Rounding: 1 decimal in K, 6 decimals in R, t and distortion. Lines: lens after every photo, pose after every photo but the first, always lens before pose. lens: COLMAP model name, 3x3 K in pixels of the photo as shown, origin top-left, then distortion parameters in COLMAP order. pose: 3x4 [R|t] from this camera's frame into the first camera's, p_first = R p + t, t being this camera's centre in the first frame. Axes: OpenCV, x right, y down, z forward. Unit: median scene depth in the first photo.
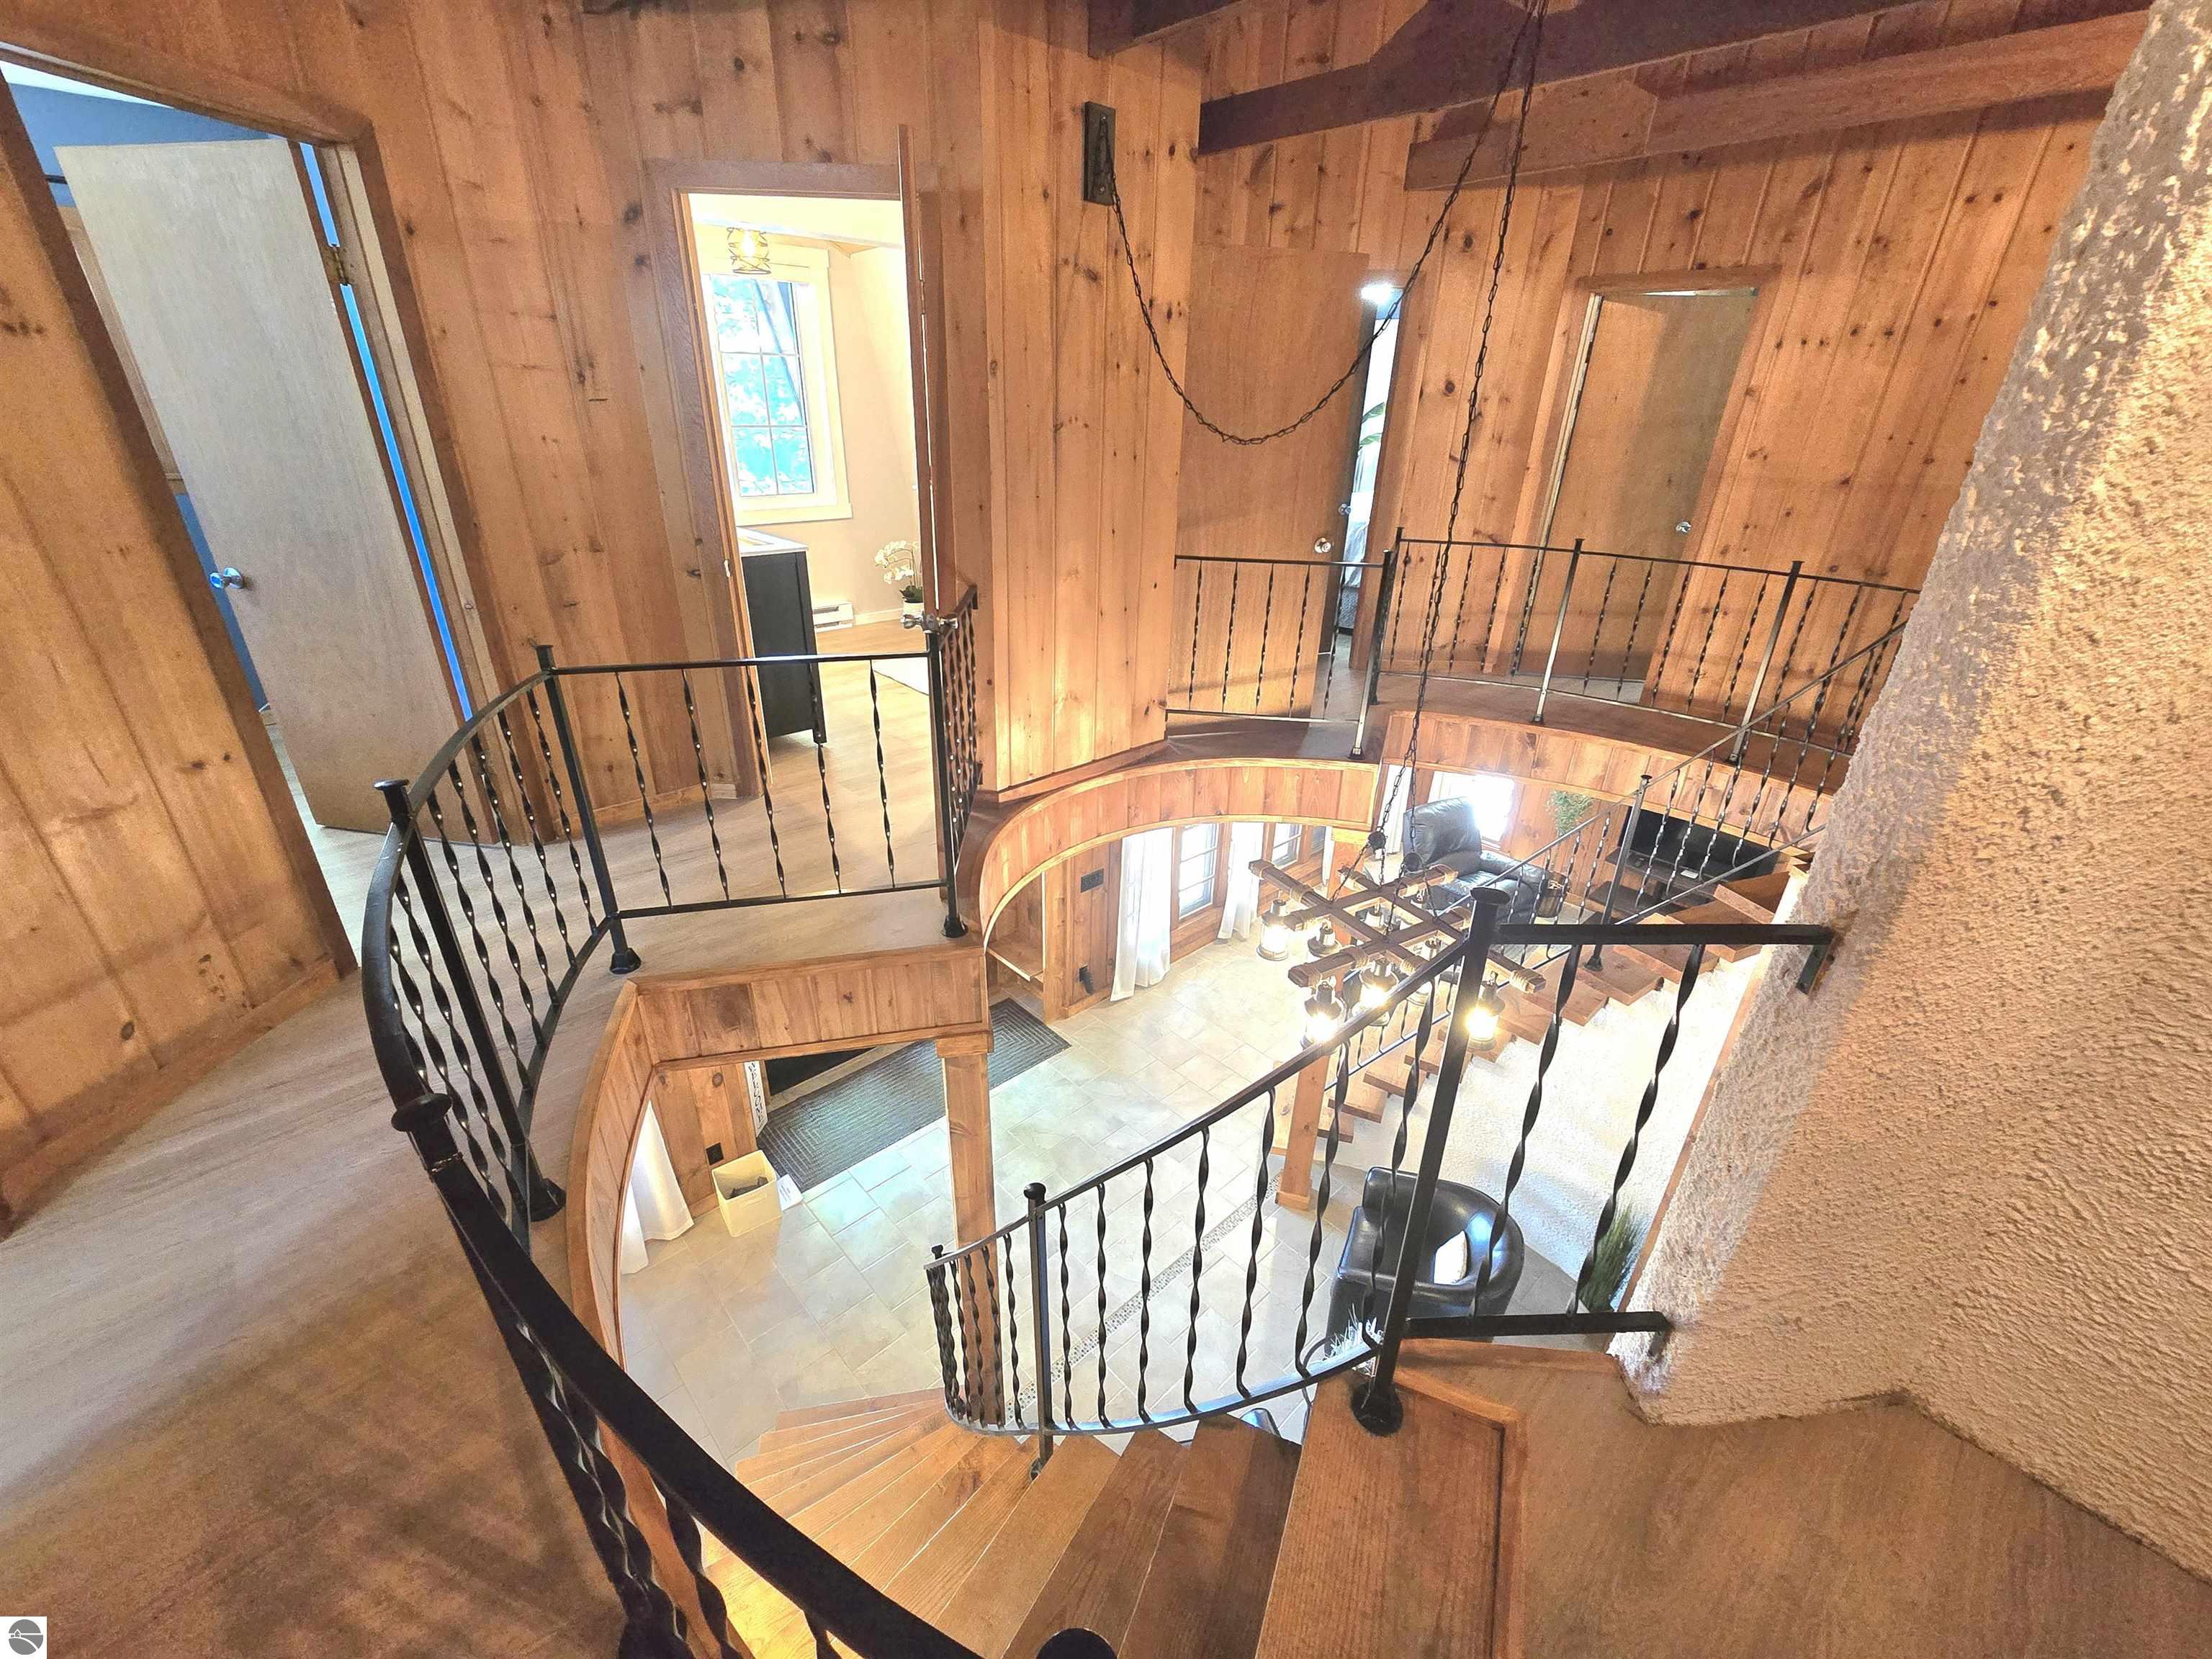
lens RADIAL K [[912.4, 0, 1098.8], [0, 912.4, 832.2], [0, 0, 1]] dist [-0.005625, 0.000987]
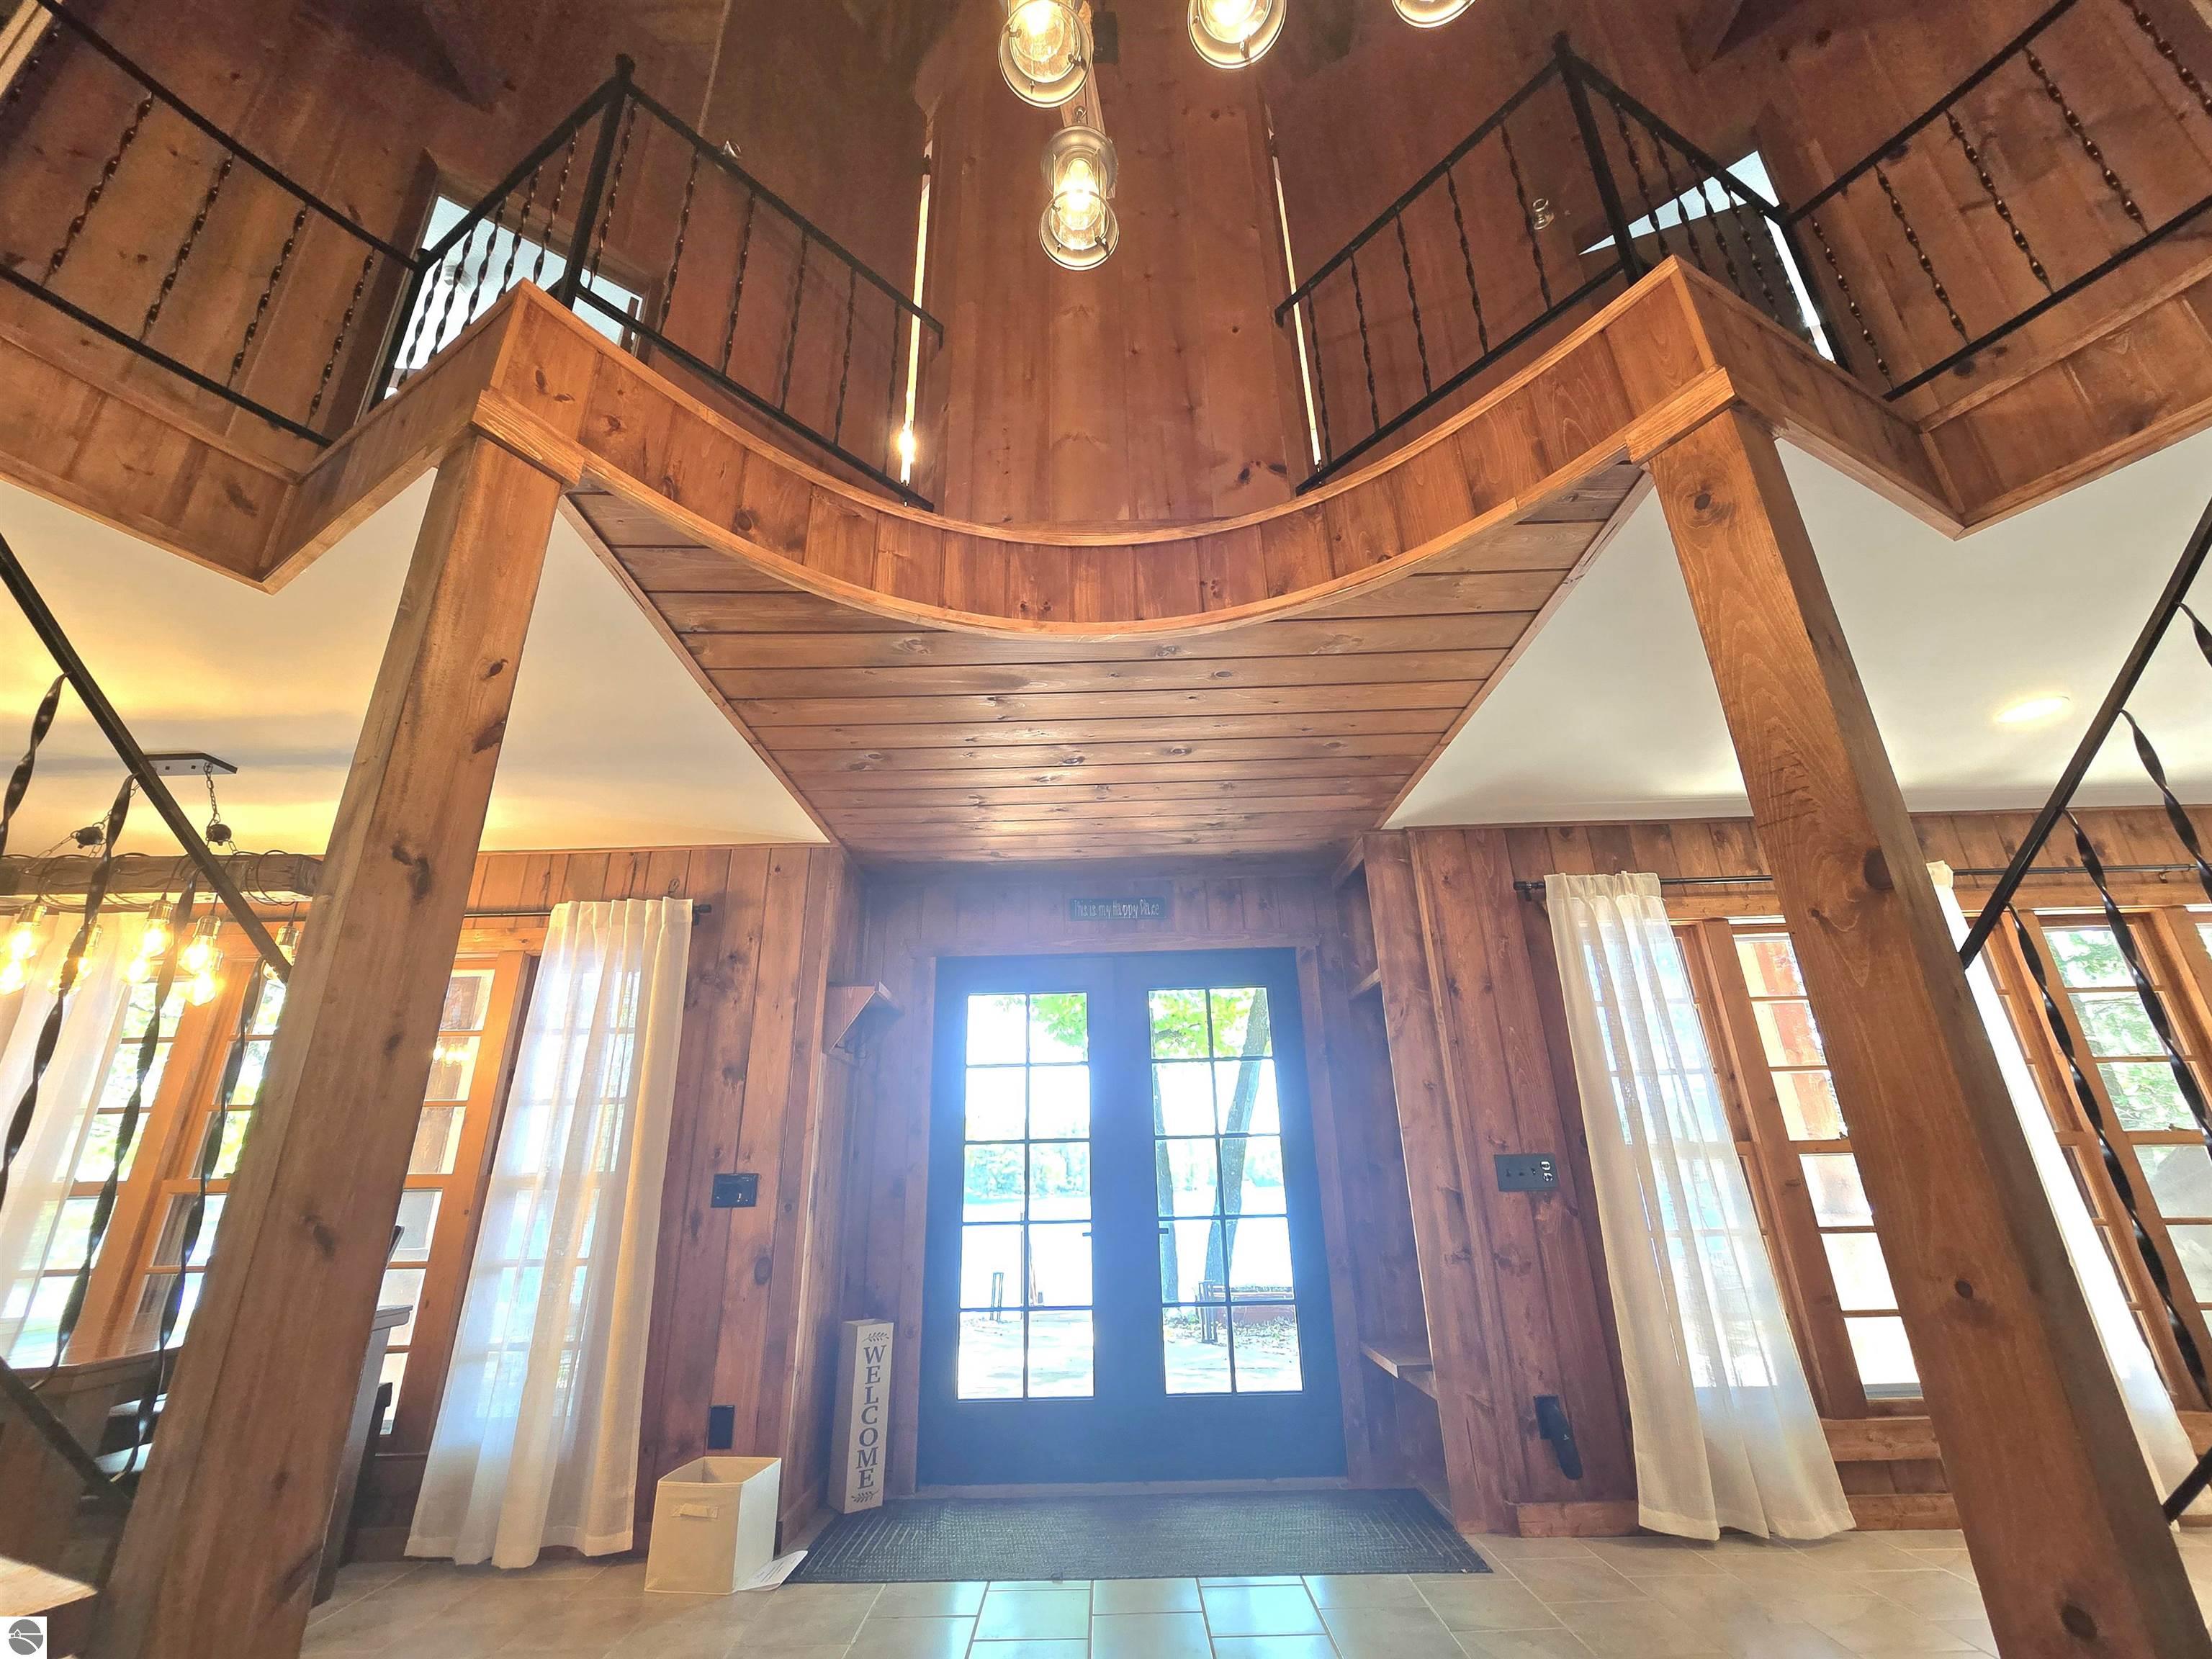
lens RADIAL K [[912.4, 0, 1094.5], [0, 912.4, 839.6], [0, 0, 1]] dist [-0.005625, 0.000987]
pose [[0.722920, -0.278724, -0.632218, 0.272113], [-0.261006, 0.737057, -0.623396, 0.420657], [0.639737, 0.615678, 0.460085, 0.714898]]
